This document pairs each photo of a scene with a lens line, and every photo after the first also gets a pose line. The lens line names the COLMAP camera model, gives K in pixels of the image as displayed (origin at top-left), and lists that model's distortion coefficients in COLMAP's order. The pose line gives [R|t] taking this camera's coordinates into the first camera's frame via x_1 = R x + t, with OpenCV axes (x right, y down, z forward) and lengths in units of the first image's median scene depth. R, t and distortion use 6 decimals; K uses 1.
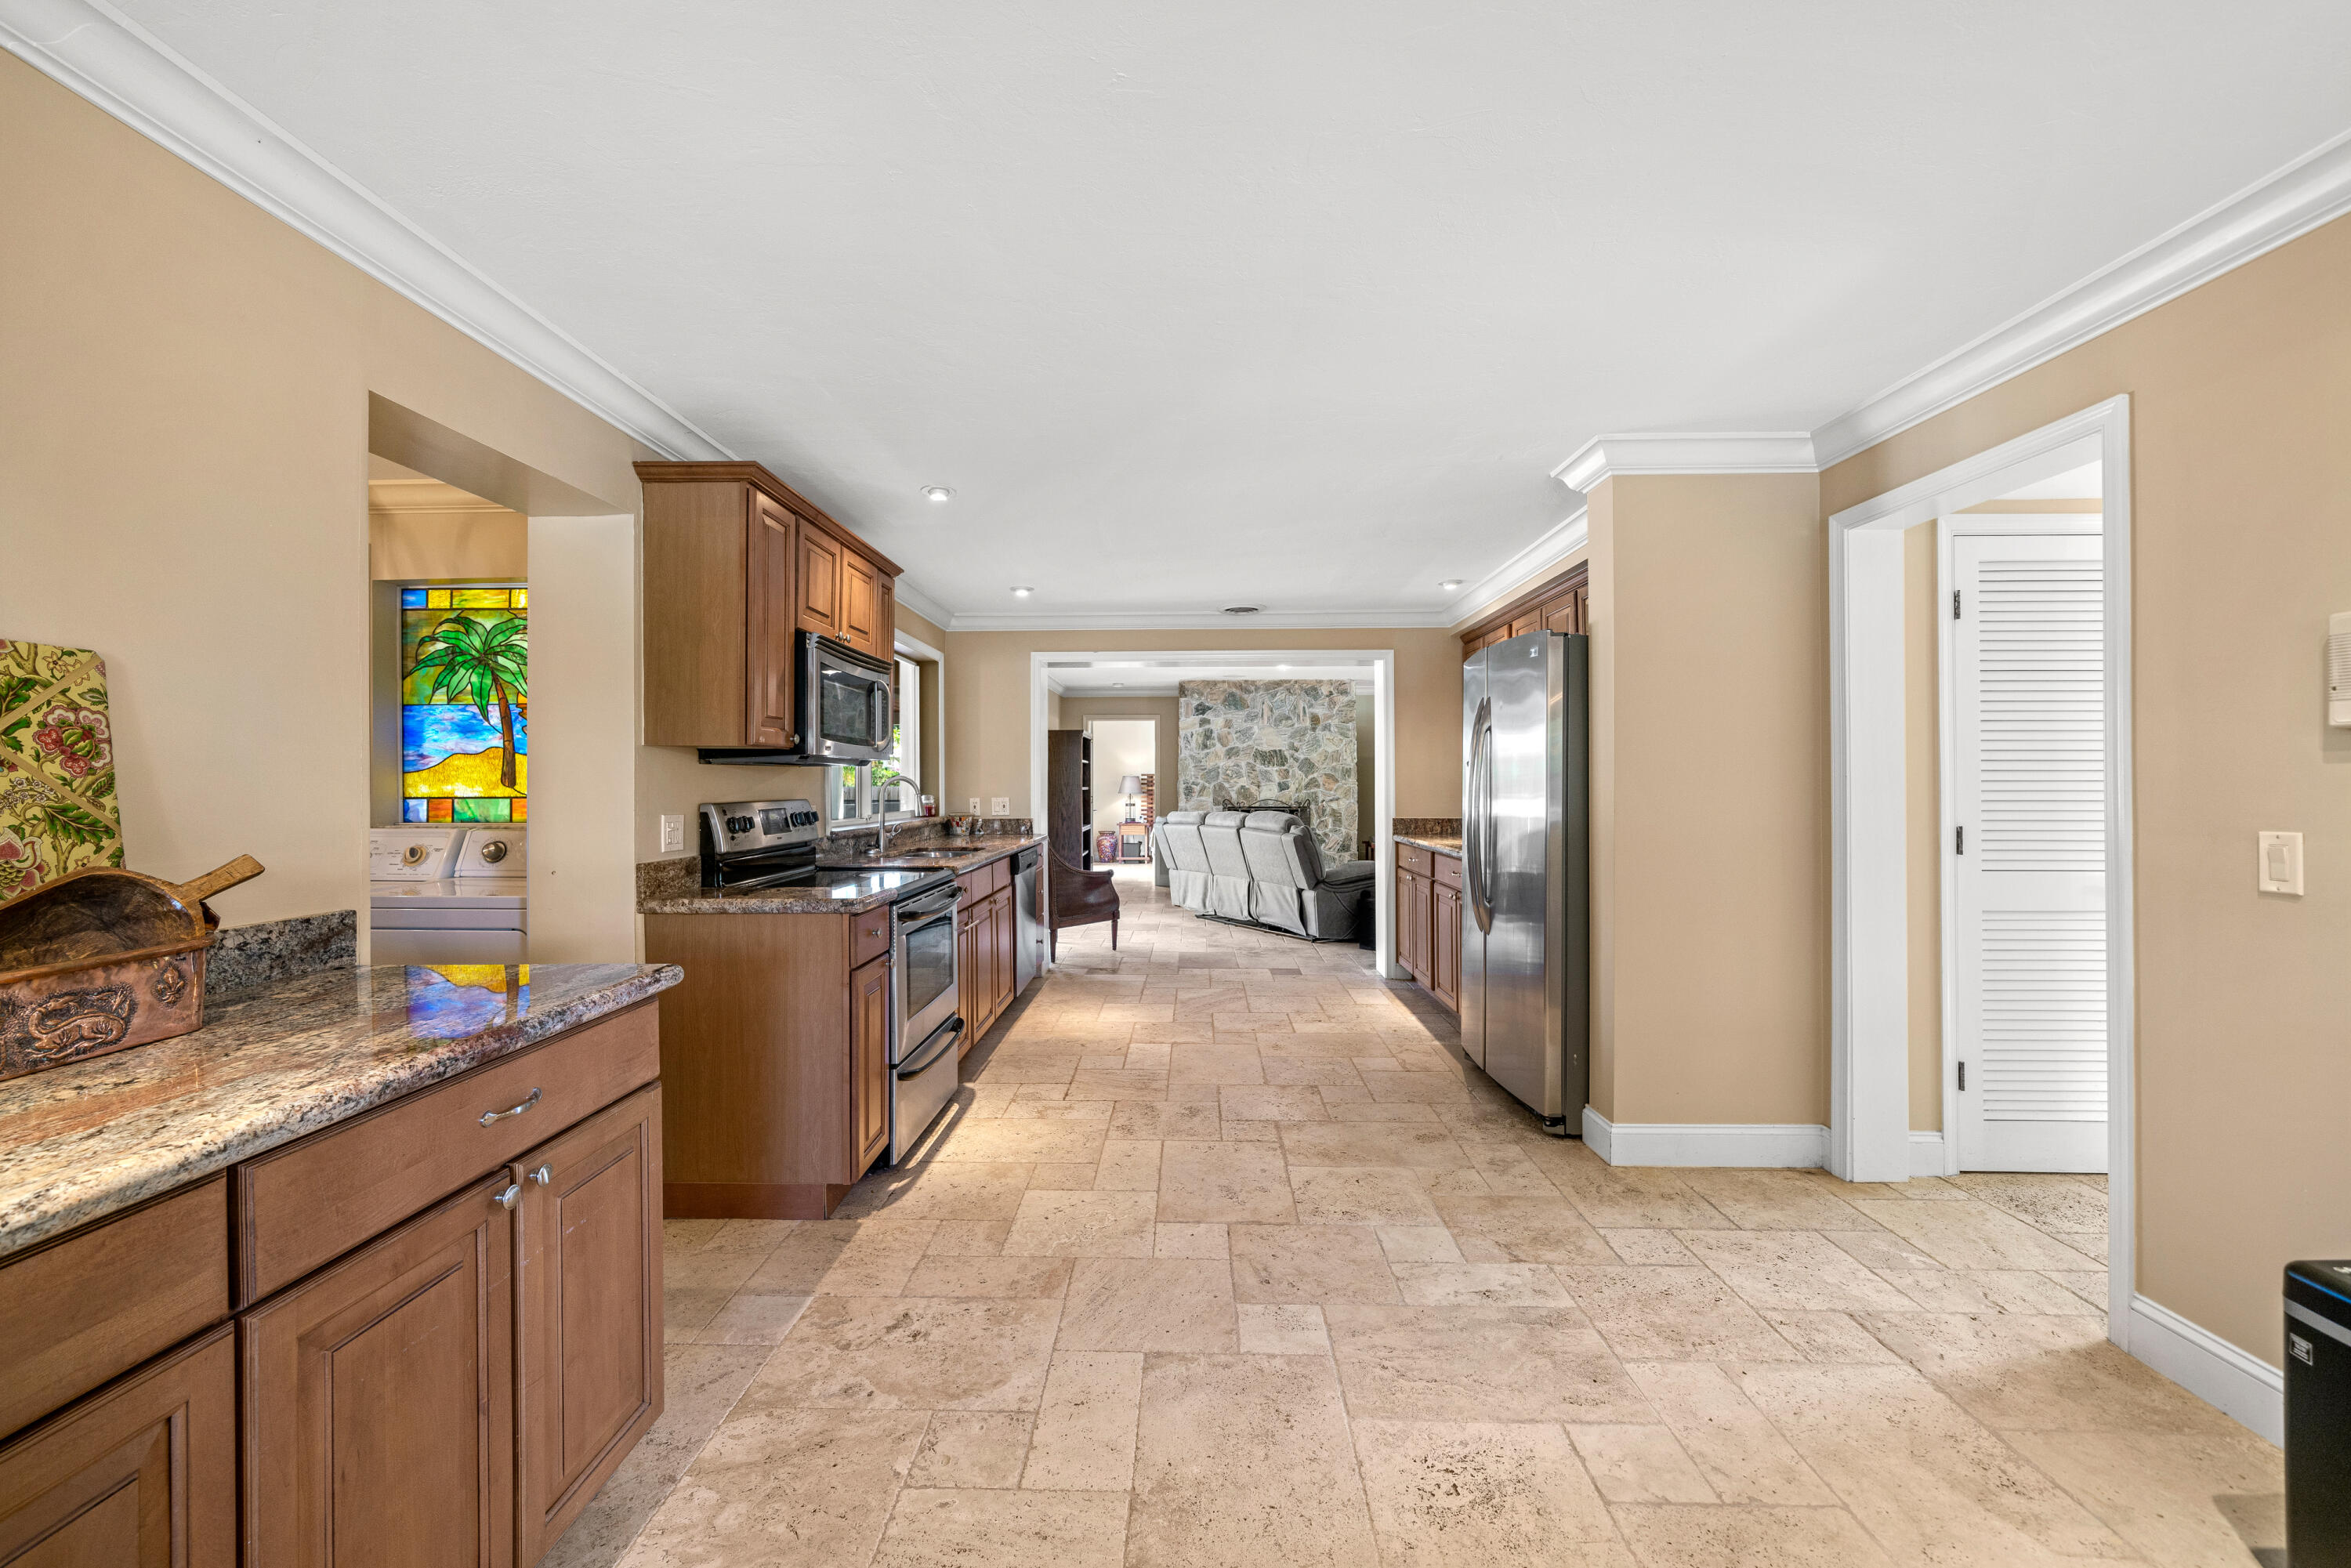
lens RADIAL K [[944.3, 0, 1157.4], [0, 944.3, 777.6], [0, 0, 1]] dist [-0.000372, 0.000852]
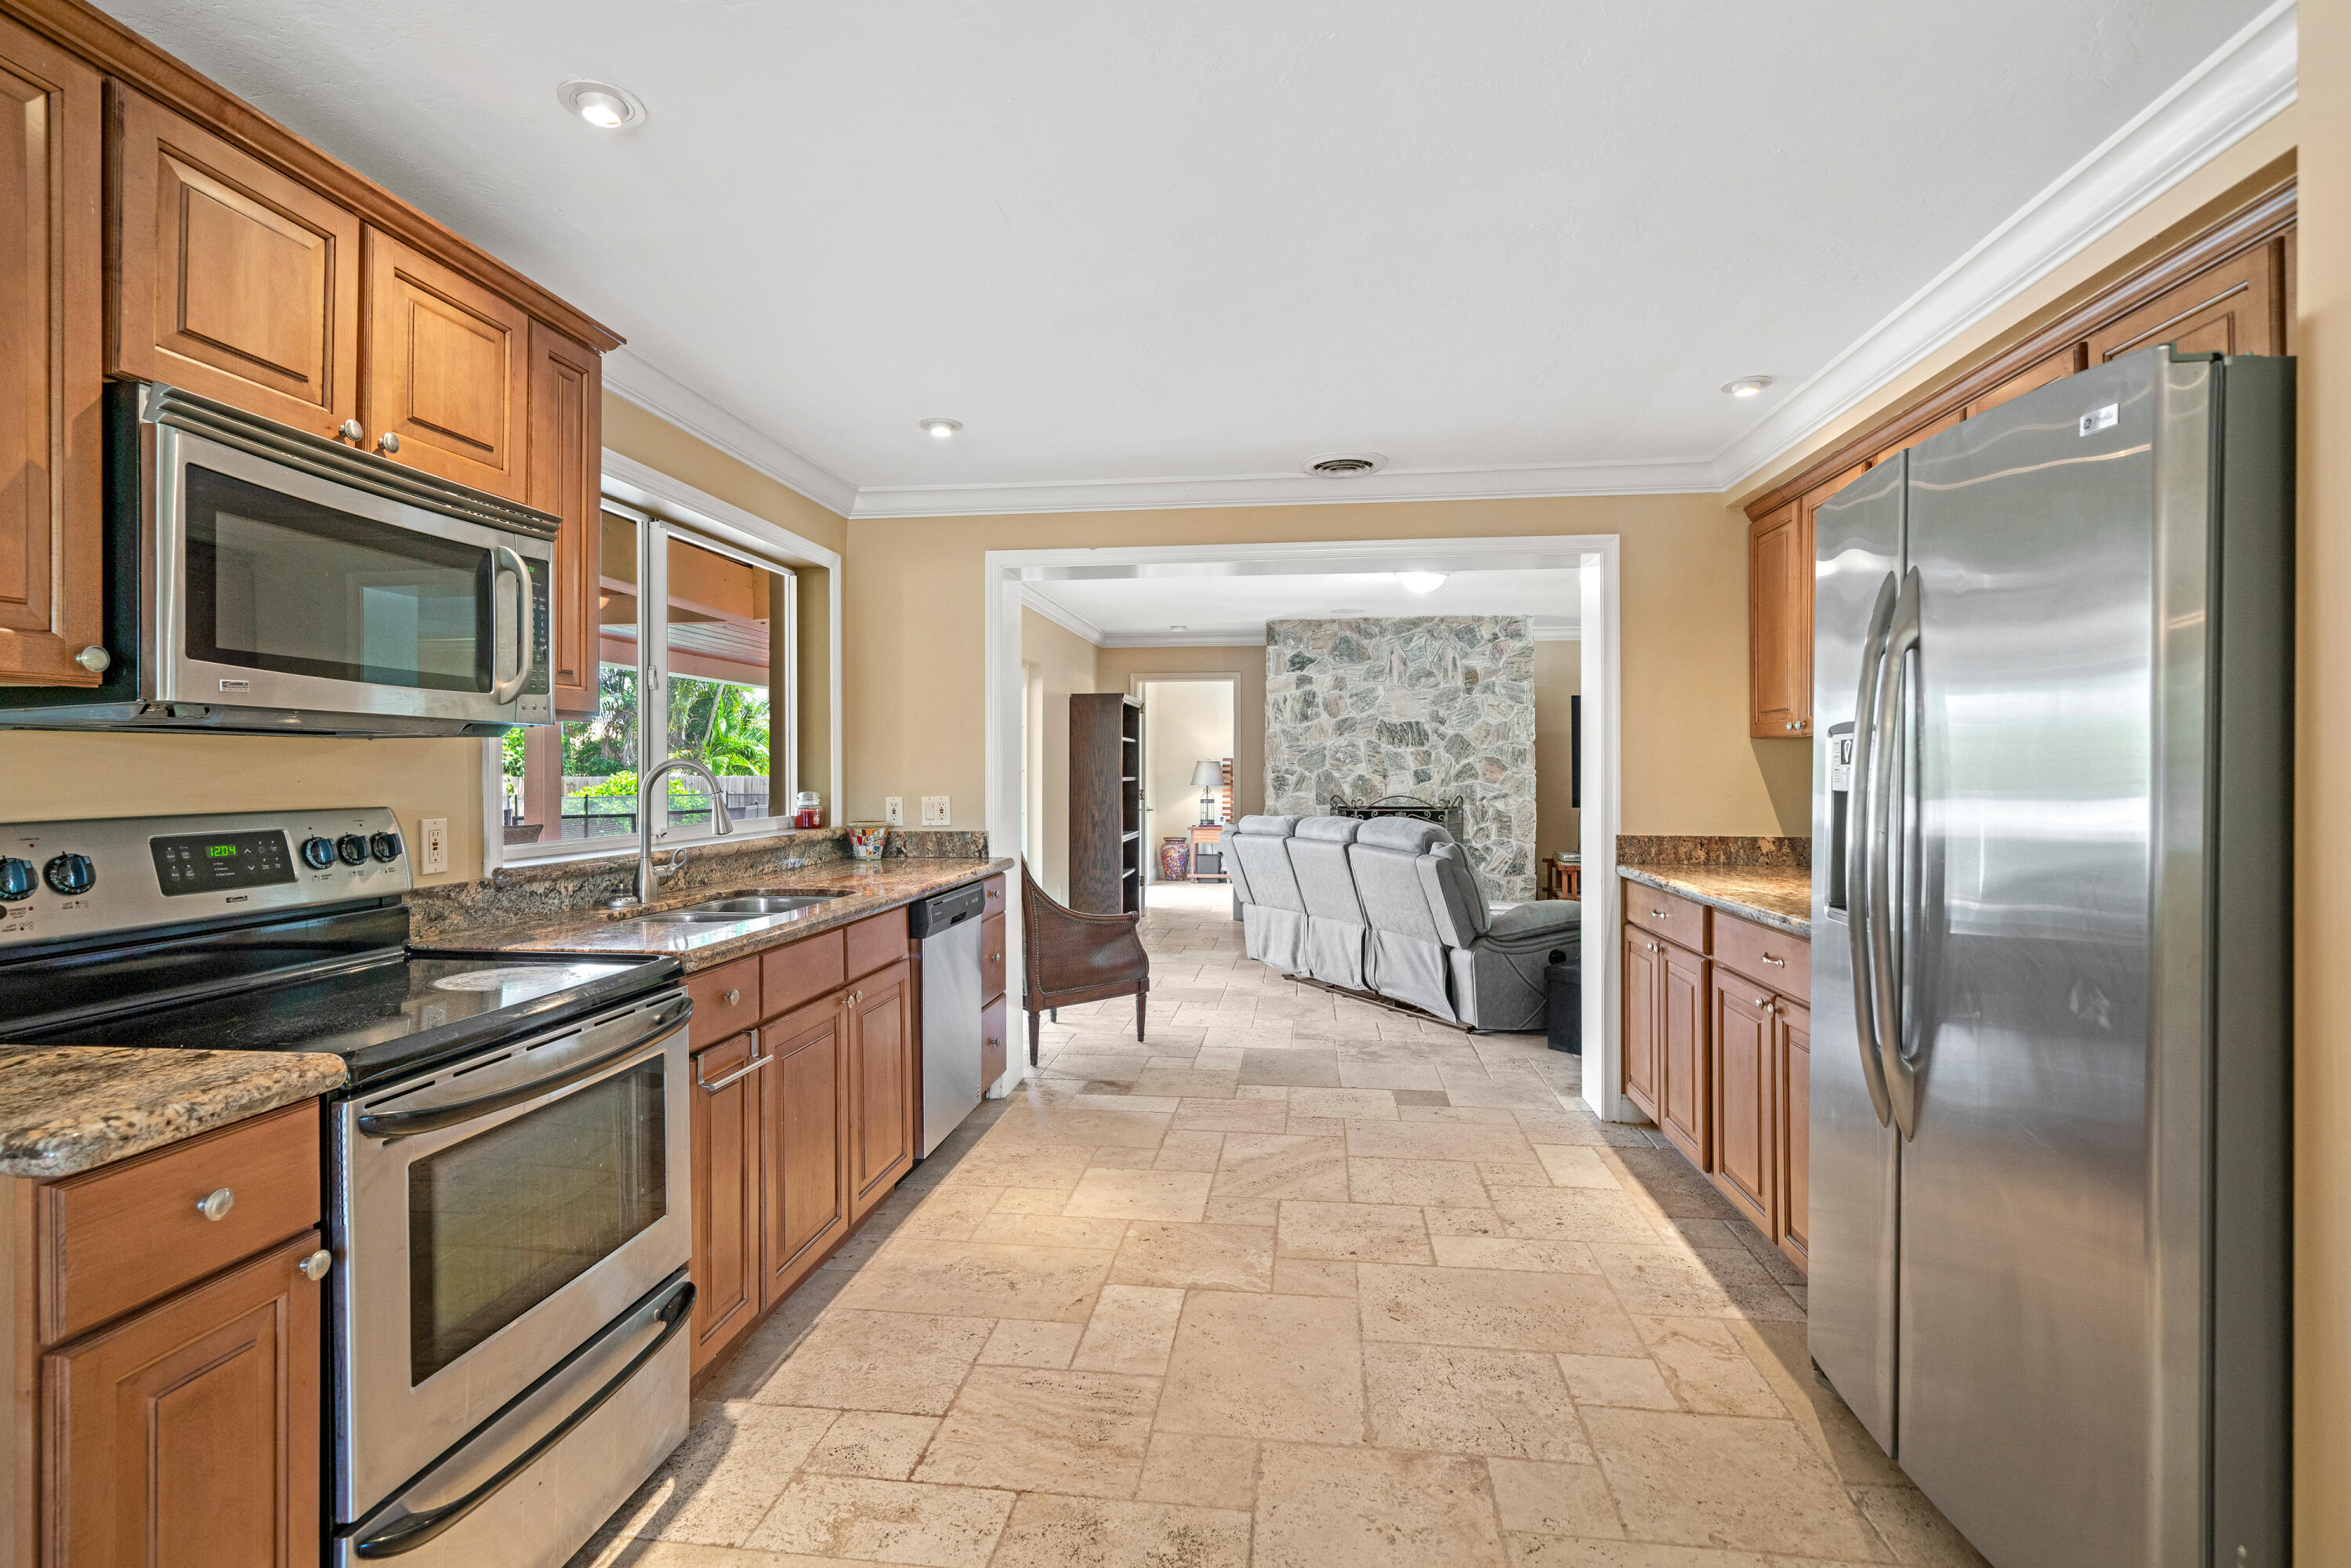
lens RADIAL K [[1152.7, 0, 1153.4], [0, 1152.7, 774.2], [0, 0, 1]] dist [0.001318, 0.000169]
pose [[0.994989, 0.001564, -0.099974, 0.070813], [-0.000646, 0.999957, 0.009215, 0.000737], [0.099985, -0.009105, 0.994947, 0.466576]]
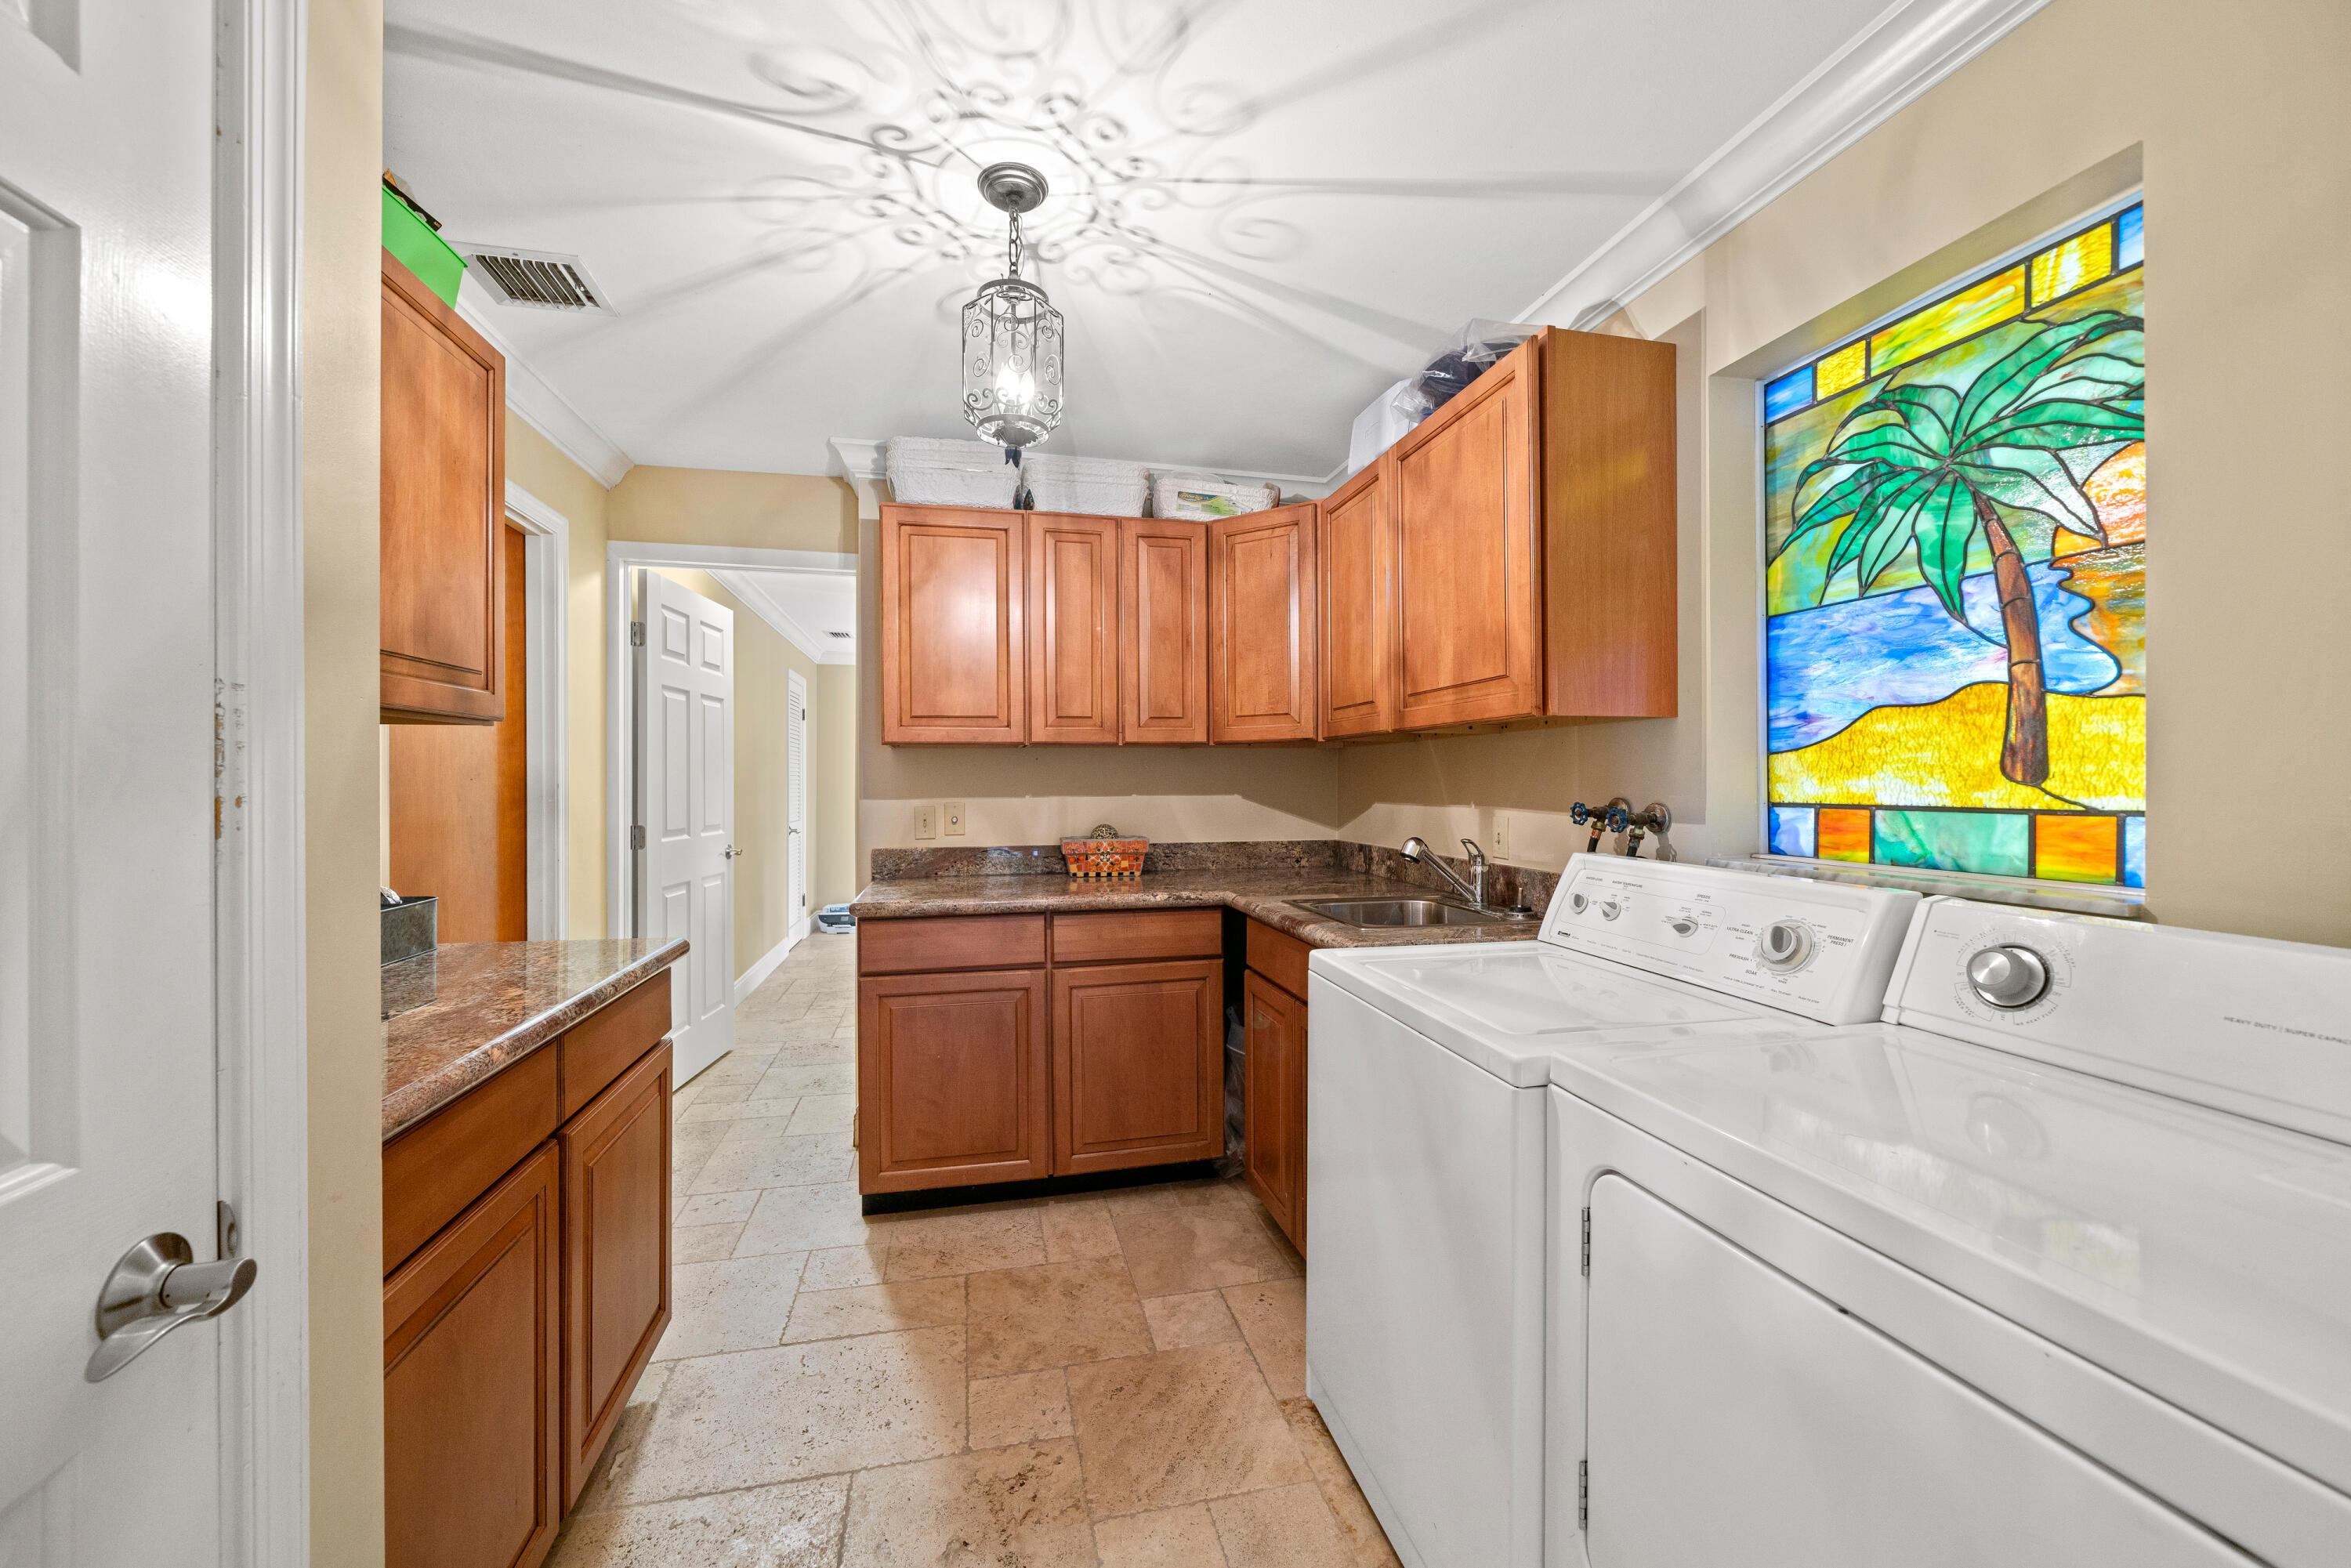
lens RADIAL K [[879.3, 0, 1156.6], [0, 879.3, 783.8], [0, 0, 1]] dist [-0.001640, -0.000114]
pose [[0.256367, 0.005625, -0.966563, -0.433322], [0.007321, 0.999943, 0.007761, 0.004707], [0.966552, -0.009066, 0.256312, 0.569345]]
